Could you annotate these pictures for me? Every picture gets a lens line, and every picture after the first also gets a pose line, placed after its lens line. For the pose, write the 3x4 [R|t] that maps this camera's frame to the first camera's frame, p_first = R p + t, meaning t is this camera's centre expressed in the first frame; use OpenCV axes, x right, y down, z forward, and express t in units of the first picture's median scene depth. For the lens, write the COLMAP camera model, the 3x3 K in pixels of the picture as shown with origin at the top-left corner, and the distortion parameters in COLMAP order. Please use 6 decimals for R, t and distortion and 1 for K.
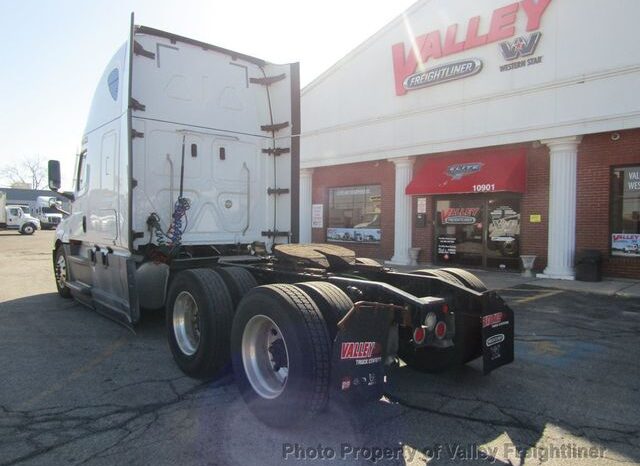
lens RADIAL K [[455.7, 0, 322.8], [0, 455.7, 231.8], [0, 0, 1]] dist [-0.012774, -0.001668]
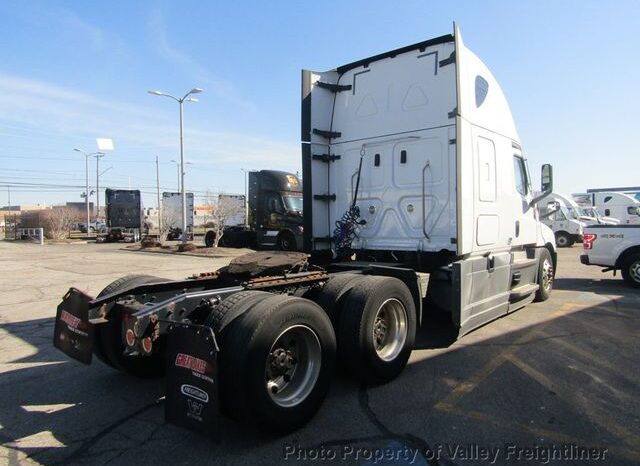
lens RADIAL K [[455.7, 0, 323.1], [0, 455.7, 233.5], [0, 0, 1]] dist [-0.012774, -0.001668]
pose [[0.135958, 0.010705, -0.990657, 0.752060], [-0.002349, 0.999942, 0.010483, -0.019344], [0.990712, 0.000902, 0.135976, 0.733085]]
